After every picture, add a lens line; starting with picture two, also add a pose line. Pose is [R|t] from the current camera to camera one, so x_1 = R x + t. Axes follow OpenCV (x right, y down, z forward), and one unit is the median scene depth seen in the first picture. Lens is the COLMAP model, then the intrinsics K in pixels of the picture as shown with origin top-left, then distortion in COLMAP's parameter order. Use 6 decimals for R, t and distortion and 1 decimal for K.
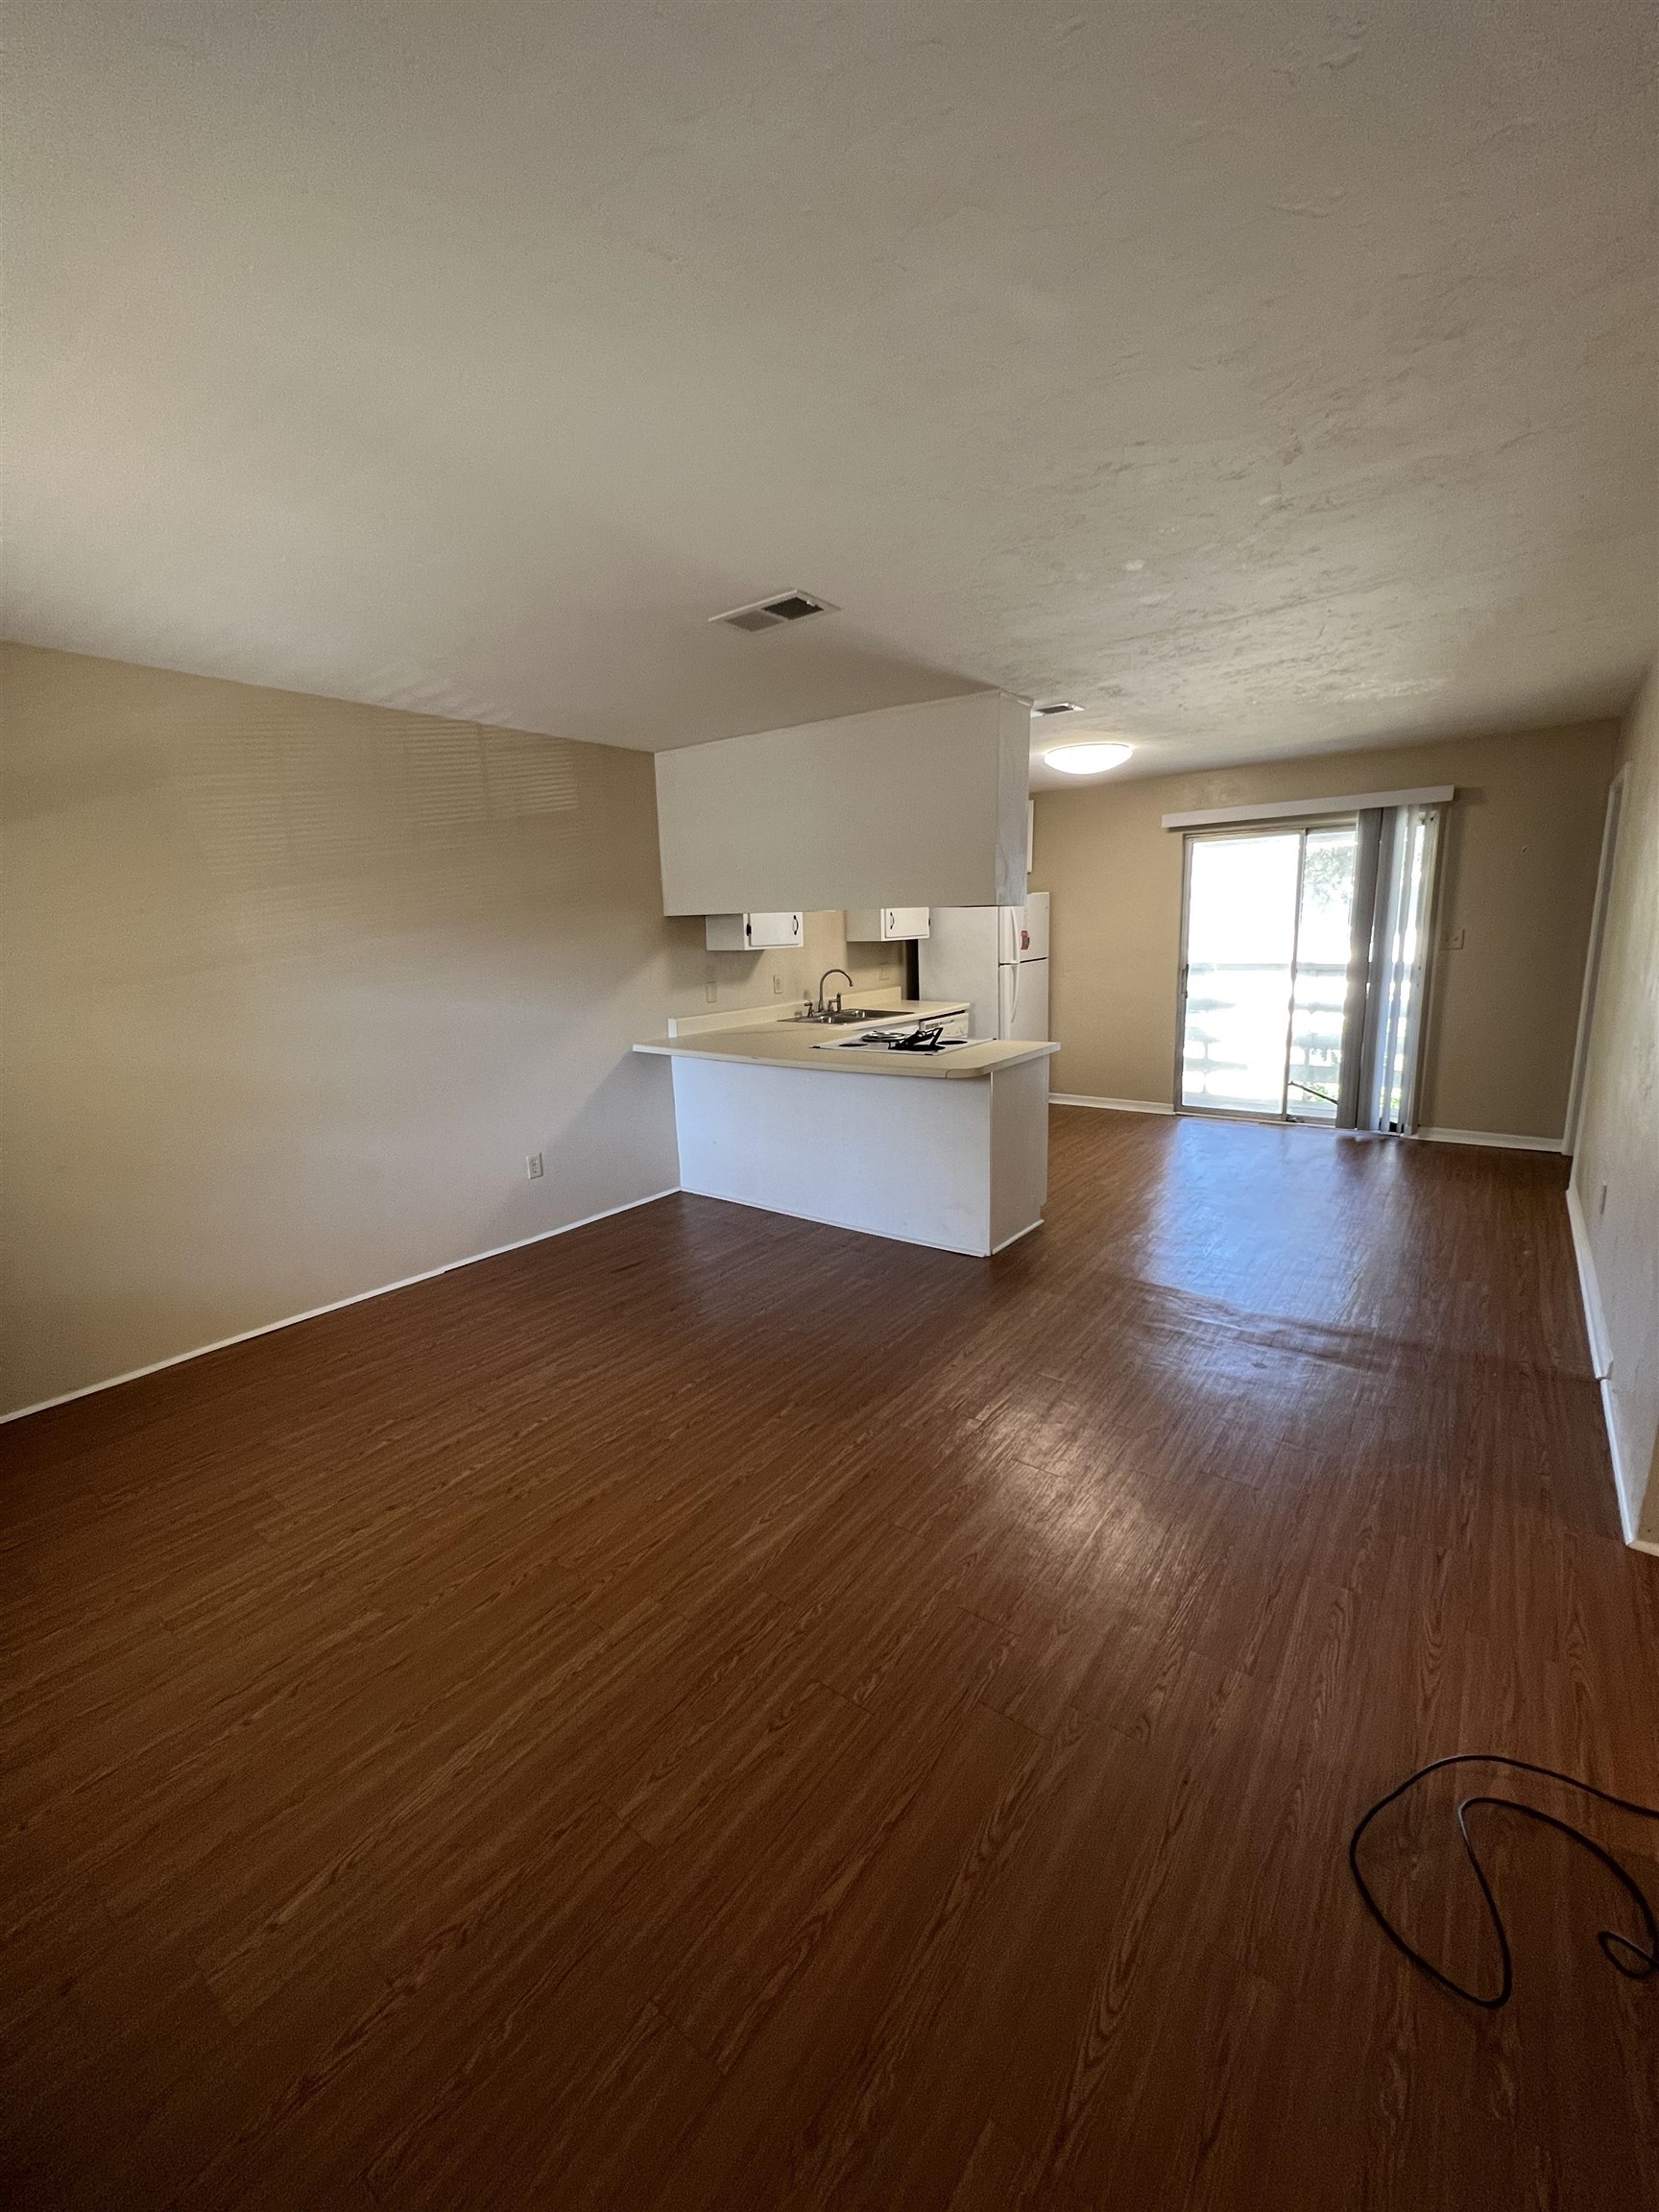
lens RADIAL K [[896.2, 0, 834.1], [0, 896.2, 1108.9], [0, 0, 1]] dist [0.002340, 0.000060]
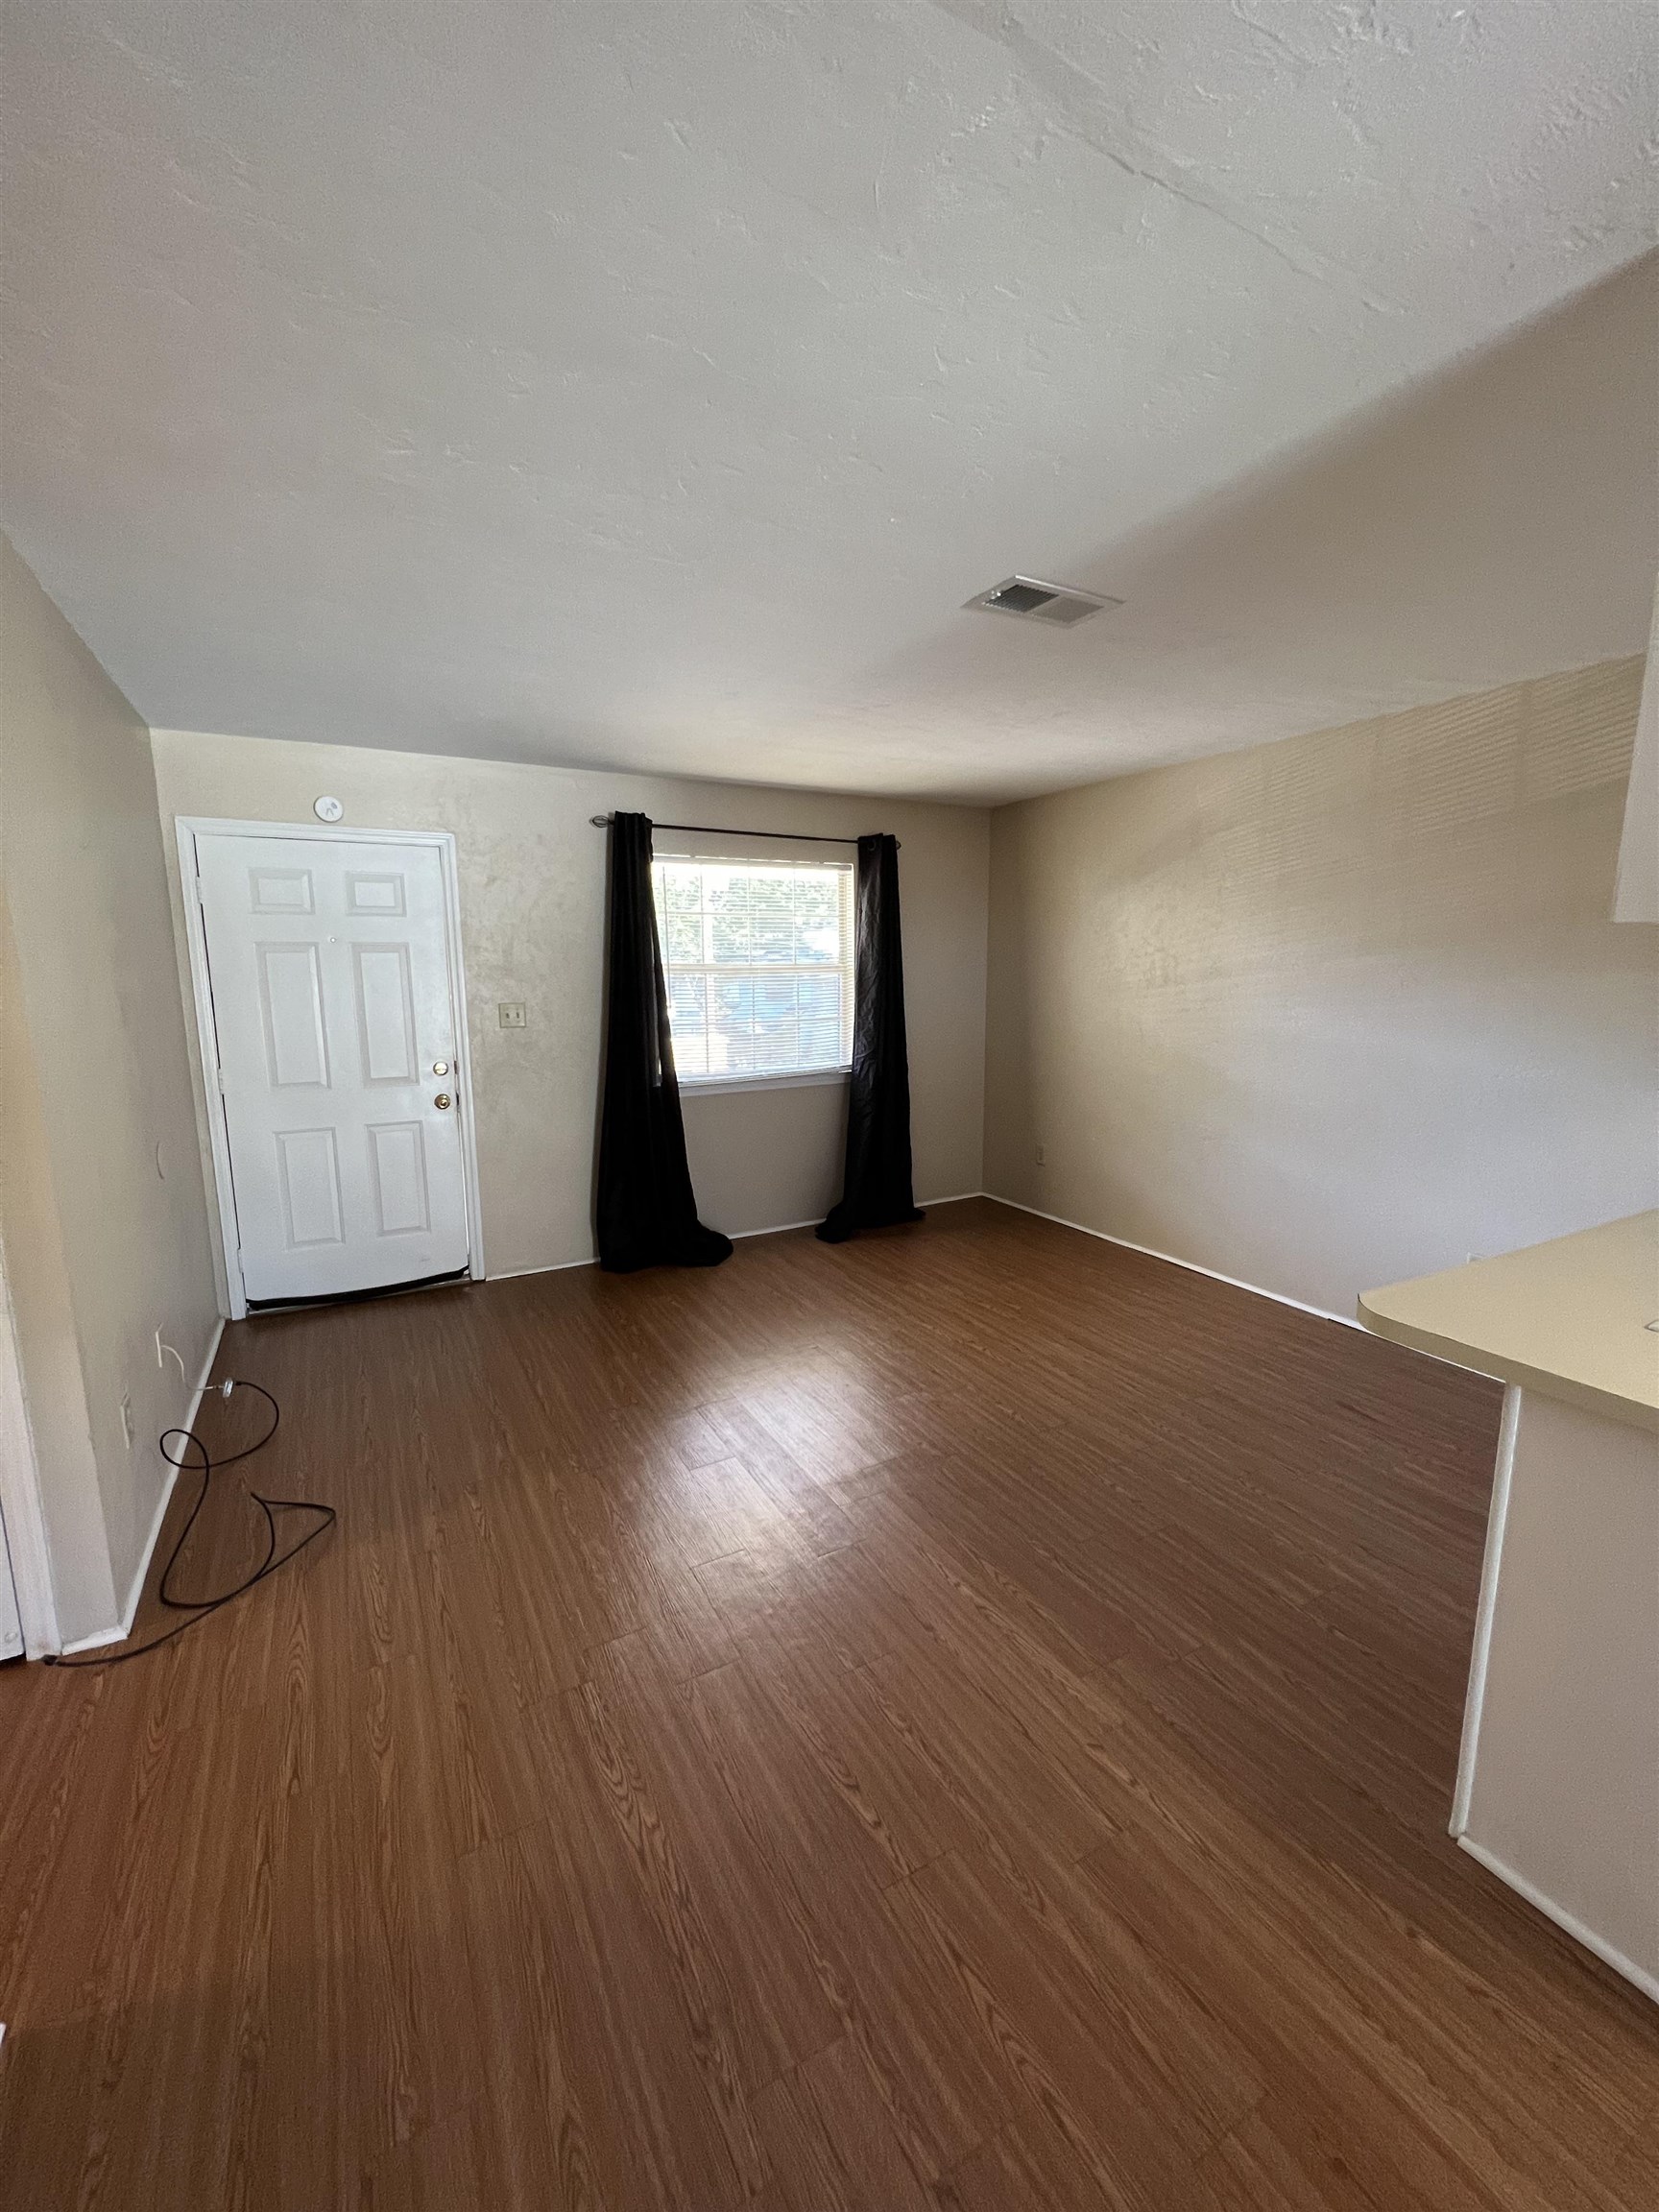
lens RADIAL K [[896.2, 0, 827.0], [0, 896.2, 1101.9], [0, 0, 1]] dist [0.002340, 0.000060]
pose [[-0.416450, 0.174299, -0.892294, 0.601156], [-0.164361, 0.950845, 0.262447, -0.199851], [0.894178, 0.255954, -0.367331, 0.865082]]
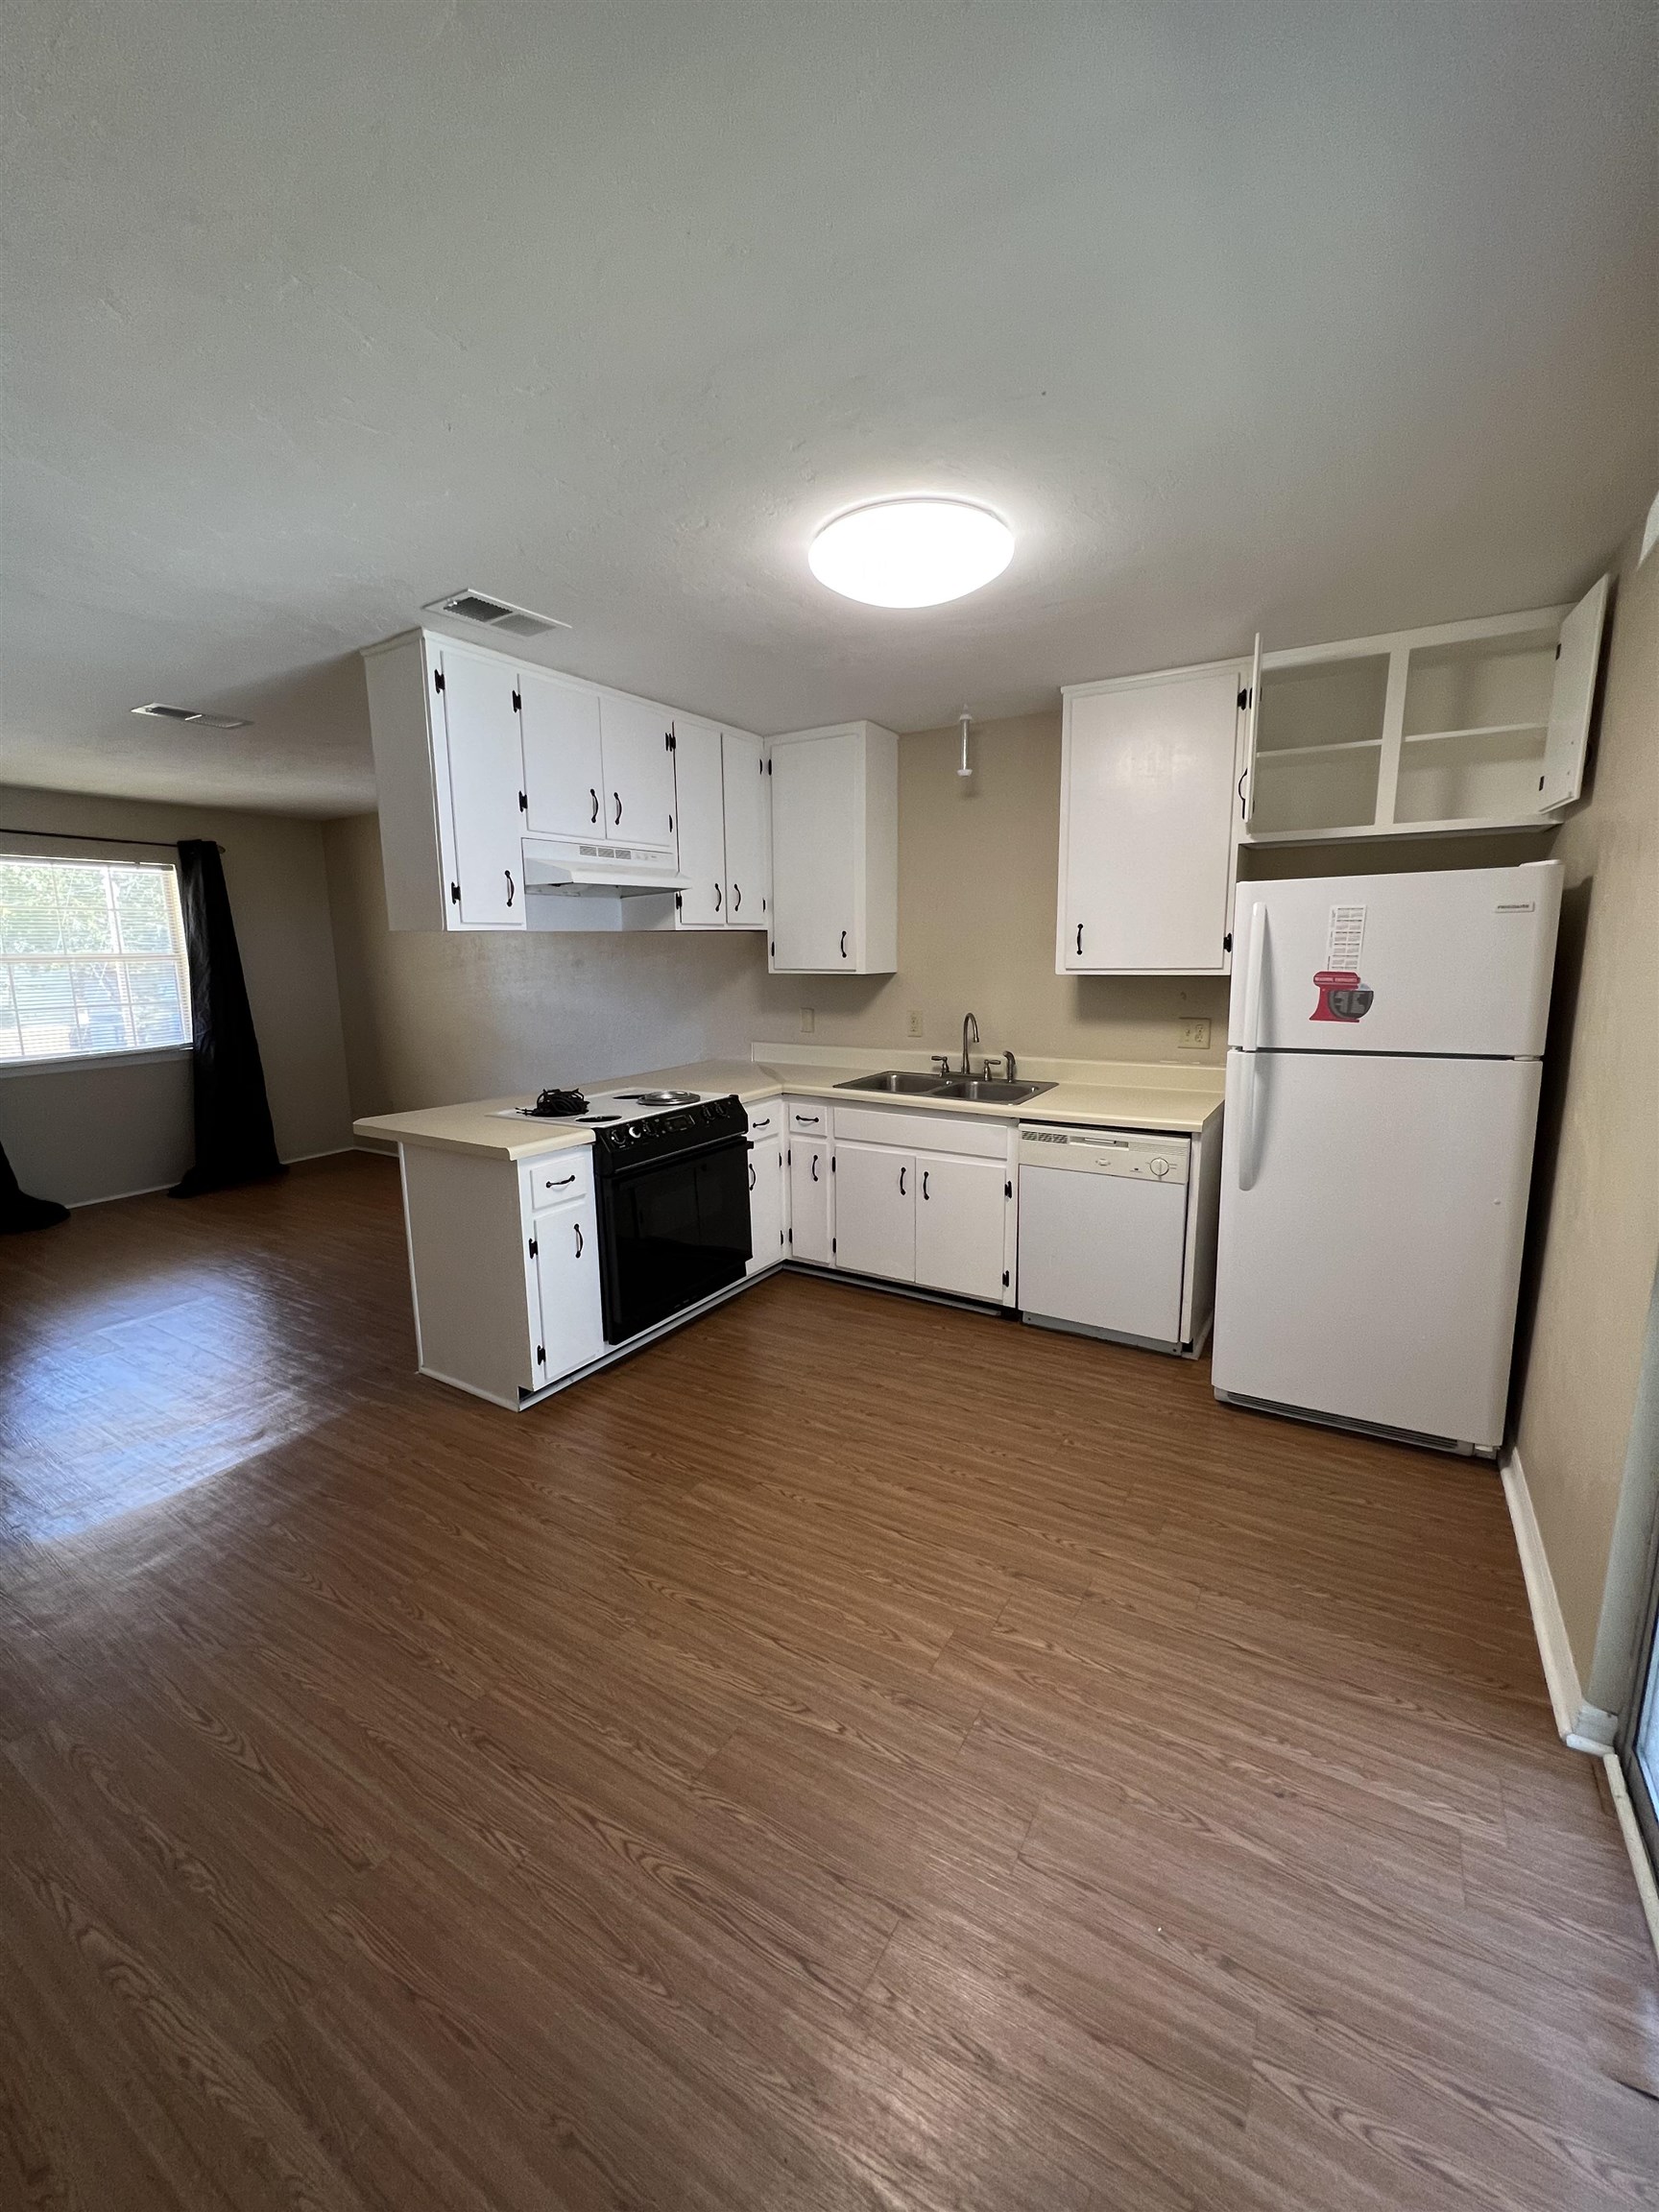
lens RADIAL K [[885.8, 0, 833.3], [0, 885.8, 1109.3], [0, 0, 1]] dist [-0.003840, -0.000136]
pose [[0.080311, 0.201025, -0.976288, 1.205378], [-0.201358, 0.962531, 0.181629, -0.352604], [0.976220, 0.181996, 0.117780, 1.604087]]
